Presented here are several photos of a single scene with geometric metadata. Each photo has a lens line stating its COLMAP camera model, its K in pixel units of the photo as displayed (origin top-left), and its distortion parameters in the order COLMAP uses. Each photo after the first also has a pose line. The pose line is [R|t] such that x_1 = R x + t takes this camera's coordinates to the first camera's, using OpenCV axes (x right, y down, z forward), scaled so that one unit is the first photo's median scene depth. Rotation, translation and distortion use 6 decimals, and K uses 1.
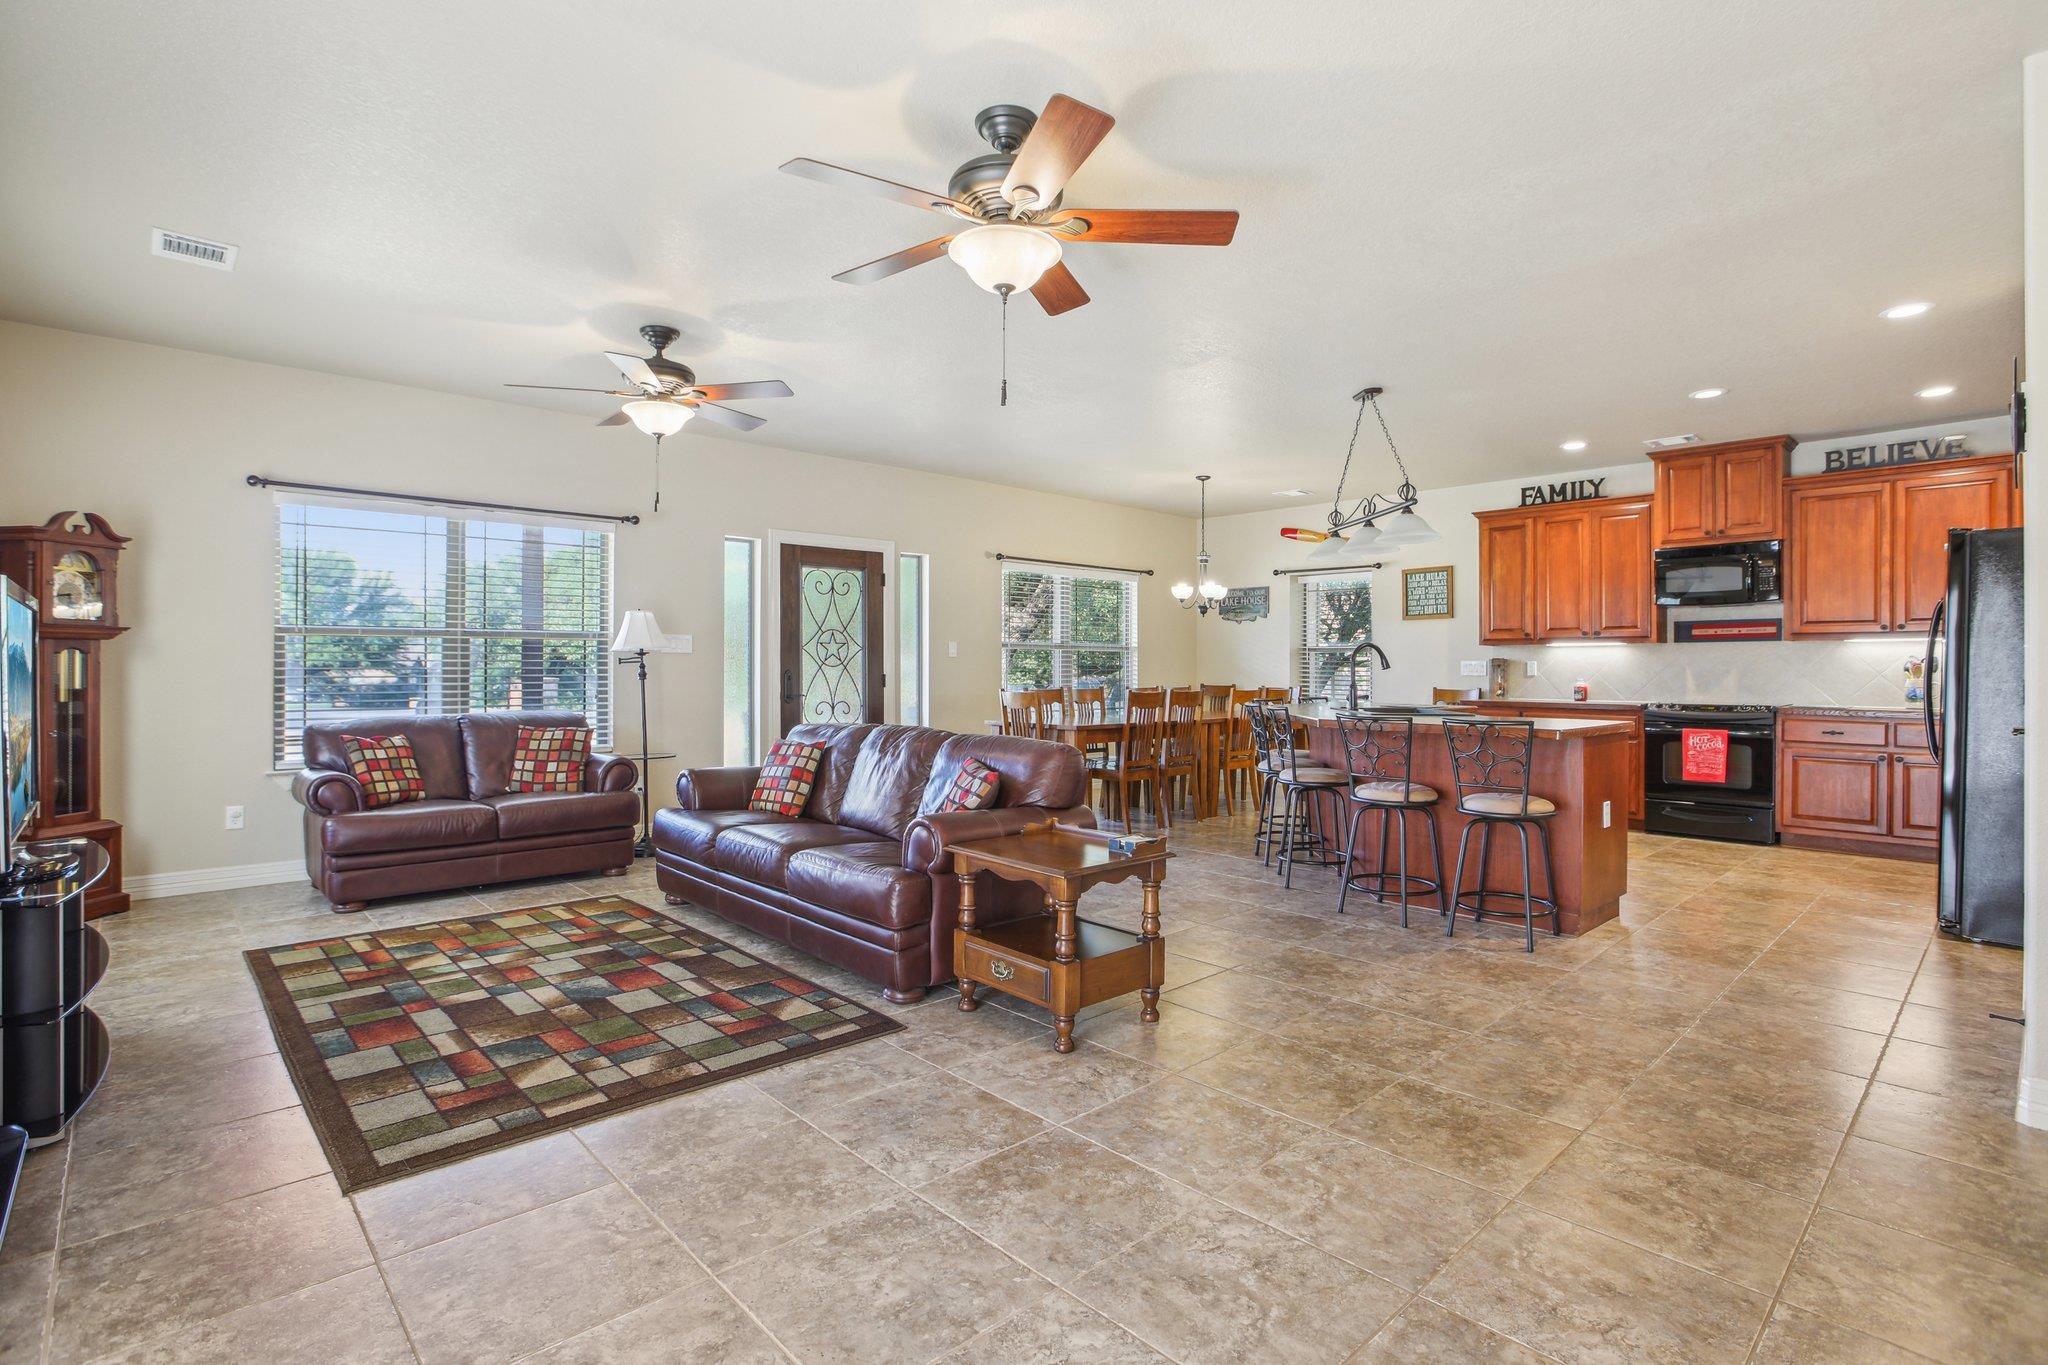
lens RADIAL K [[976.0, 0, 1018.6], [0, 976.0, 676.6], [0, 0, 1]] dist [-0.046585, 0.016380]
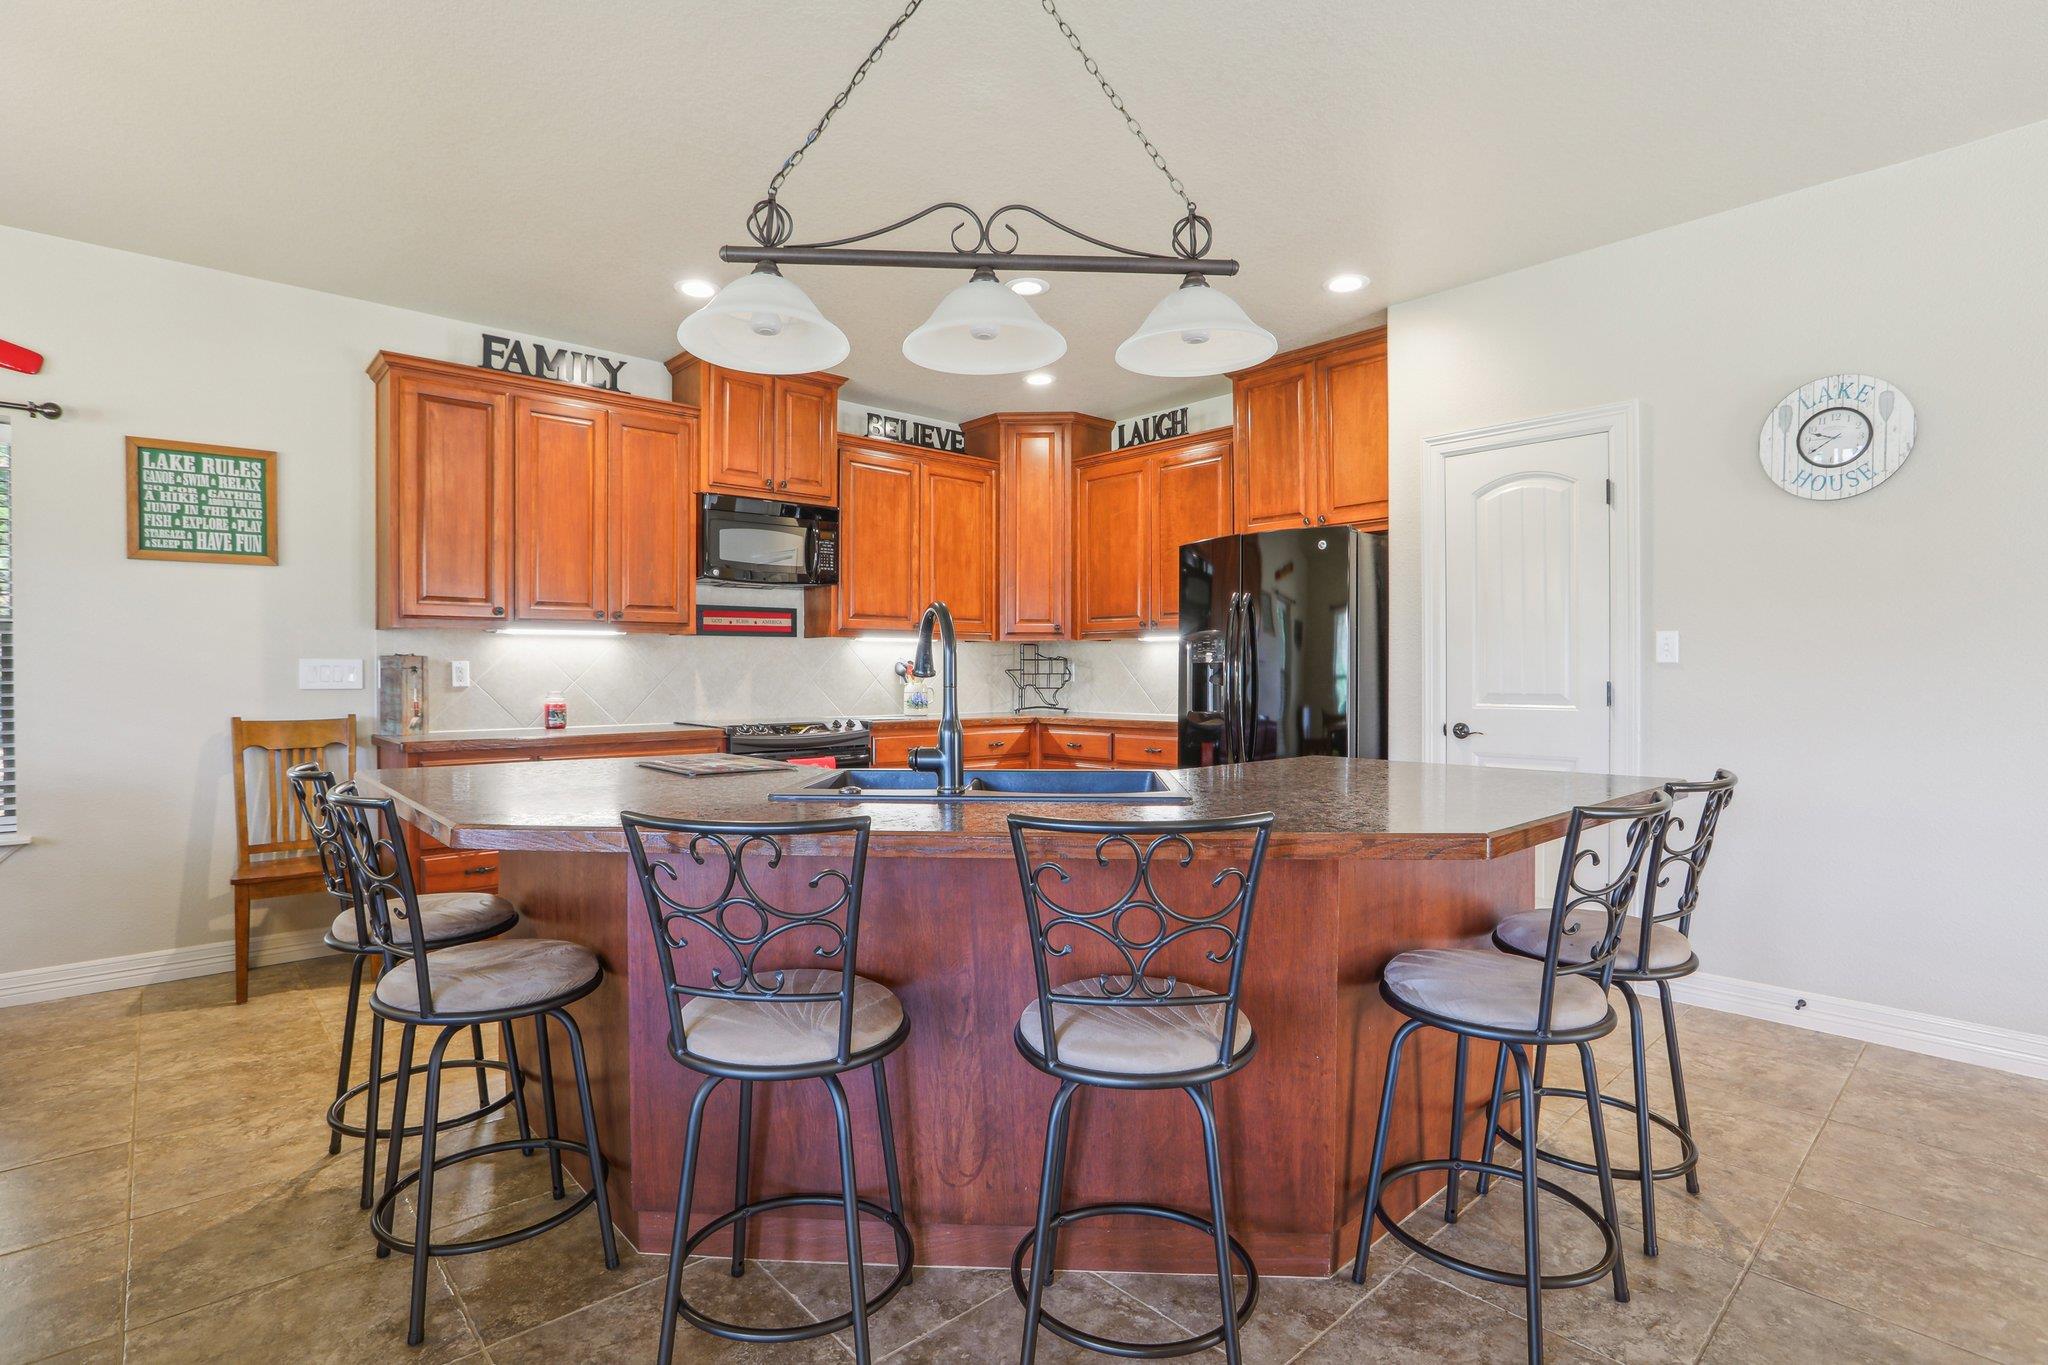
lens RADIAL K [[986.8, 0, 1059.0], [0, 986.8, 669.2], [0, 0, 1]] dist [-0.071901, 0.034354]
pose [[-0.016110, 0.000497, 0.999870, -0.014770], [0.012510, 0.999922, -0.000295, -0.008520], [-0.999792, 0.012504, -0.016115, 0.847786]]
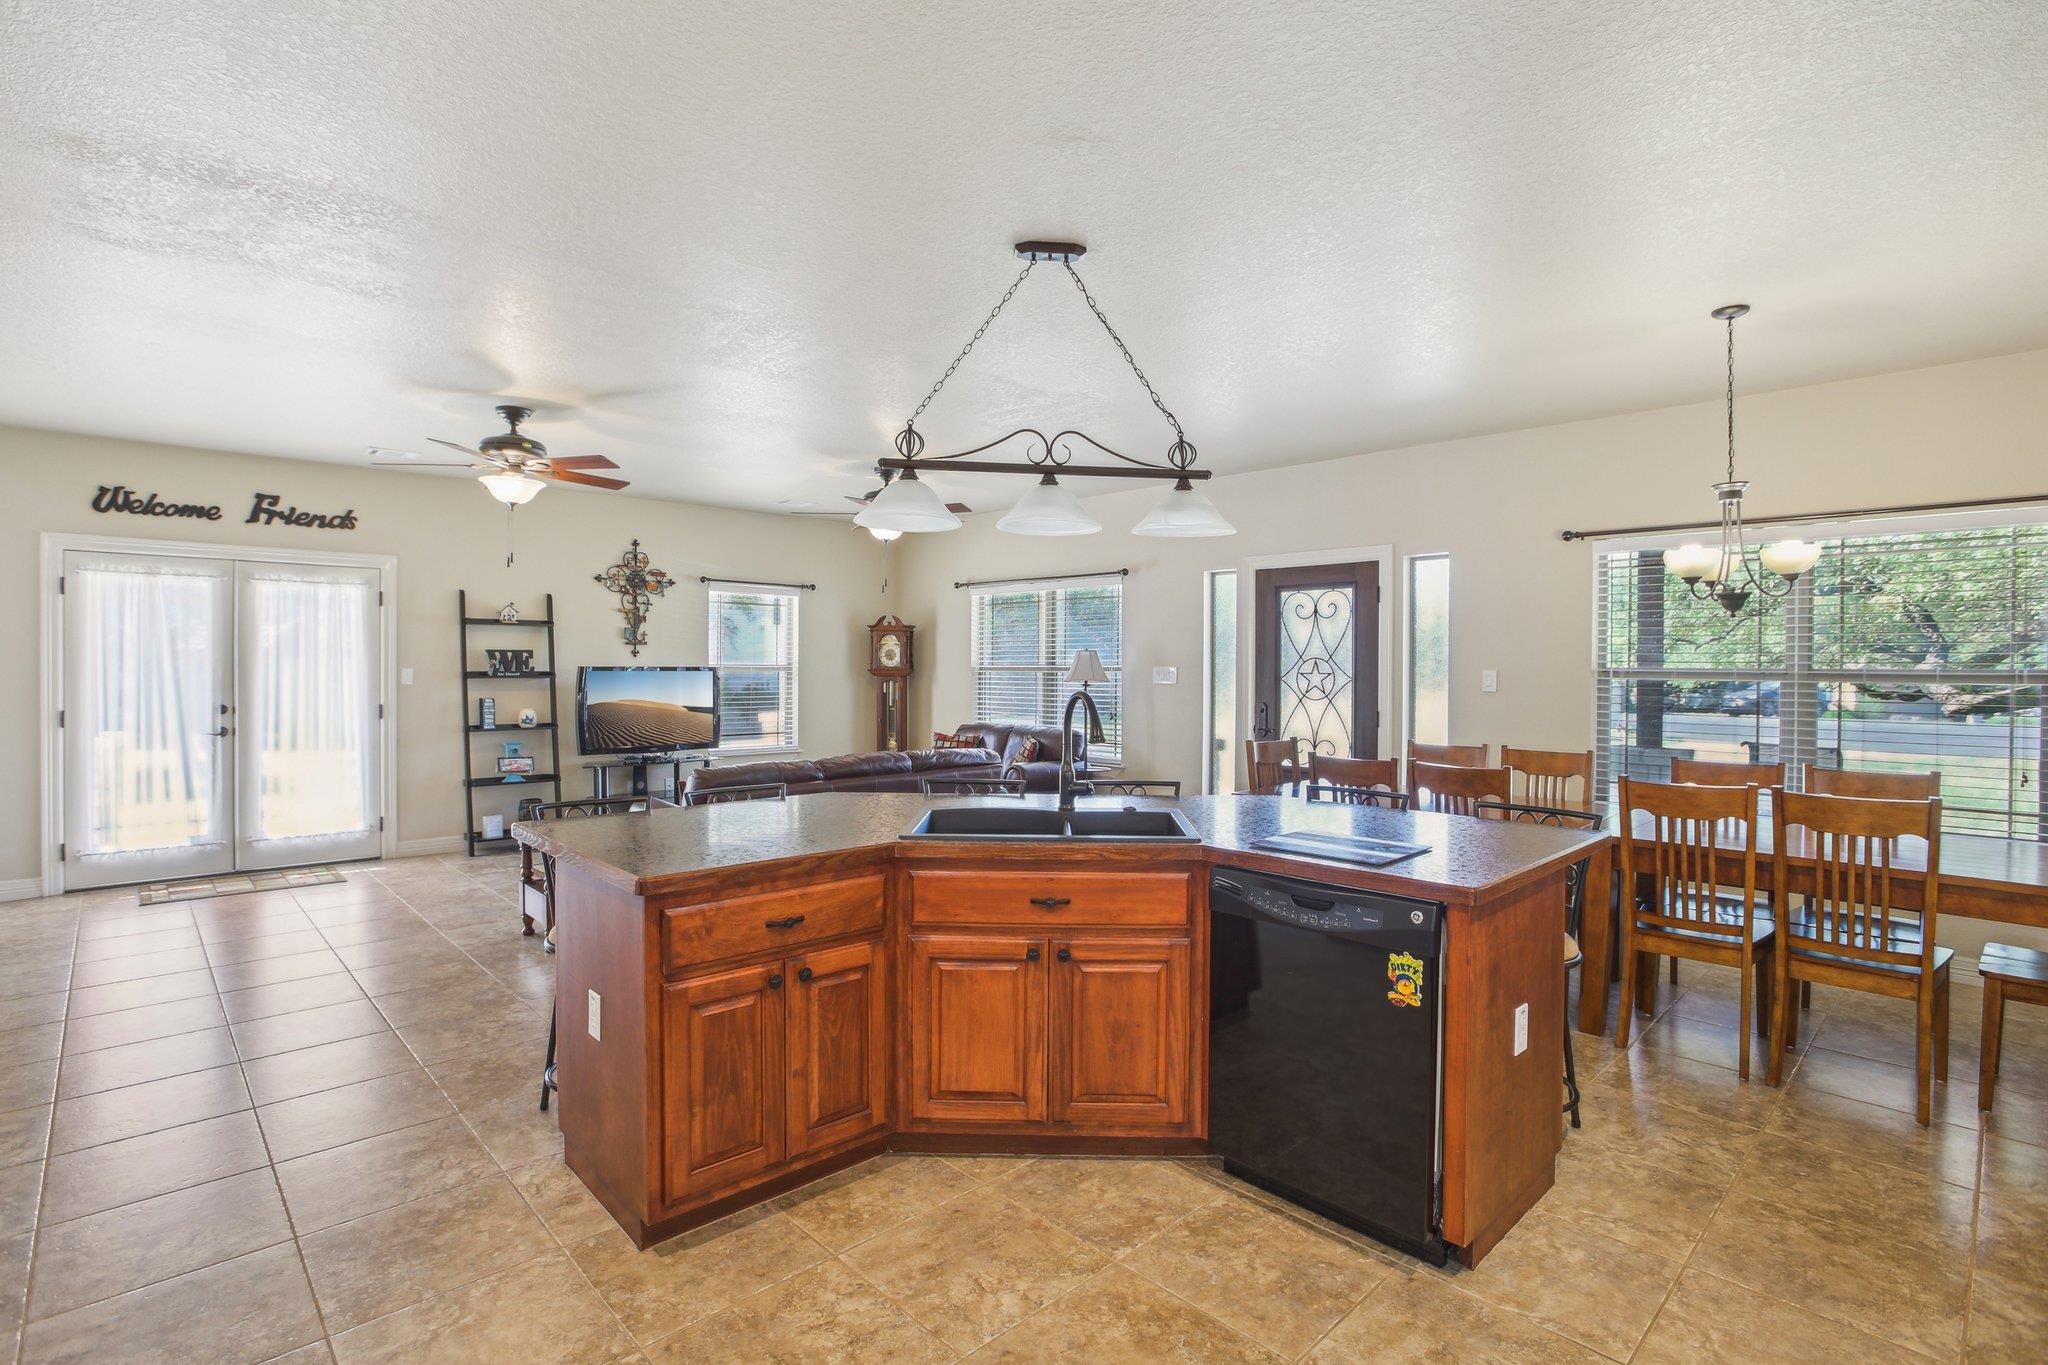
lens RADIAL K [[976.0, 0, 1018.6], [0, 976.0, 676.6], [0, 0, 1]] dist [-0.046585, 0.016380]
pose [[0.011188, 0.006620, -0.999915, 0.796618], [-0.012123, 0.999905, 0.006485, -0.038343], [0.999864, 0.012050, 0.011267, 0.845667]]
